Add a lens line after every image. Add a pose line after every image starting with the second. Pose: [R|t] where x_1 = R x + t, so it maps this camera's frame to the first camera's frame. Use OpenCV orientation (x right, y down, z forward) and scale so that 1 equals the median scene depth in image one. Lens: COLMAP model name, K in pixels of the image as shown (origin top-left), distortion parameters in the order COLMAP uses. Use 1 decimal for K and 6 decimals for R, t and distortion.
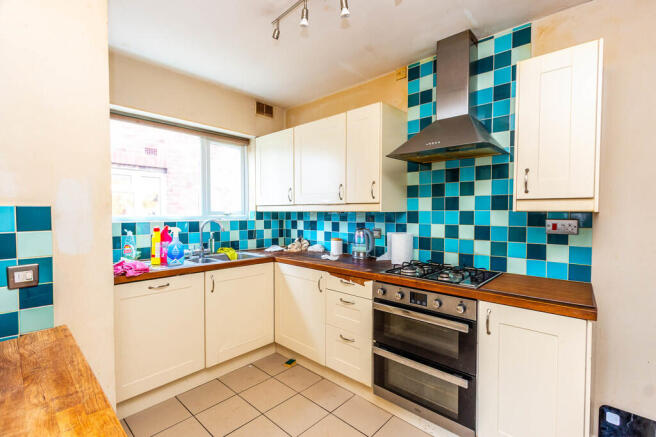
lens RADIAL K [[303.9, 0, 328.0], [0, 303.9, 218.5], [0, 0, 1]] dist [-0.000524, -0.000131]
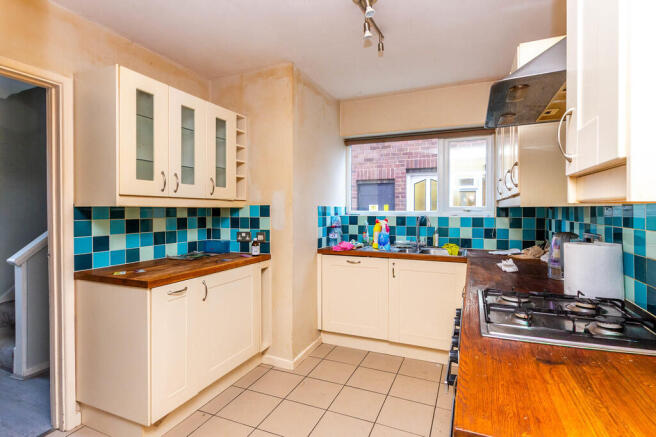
lens RADIAL K [[316.3, 0, 330.2], [0, 316.3, 211.1], [0, 0, 1]] dist [0.000176, 0.000059]
pose [[0.328689, 0.001486, -0.944437, 0.498598], [-0.018125, 0.999825, -0.004734, 0.000828], [0.944264, 0.018674, 0.328658, 0.275030]]
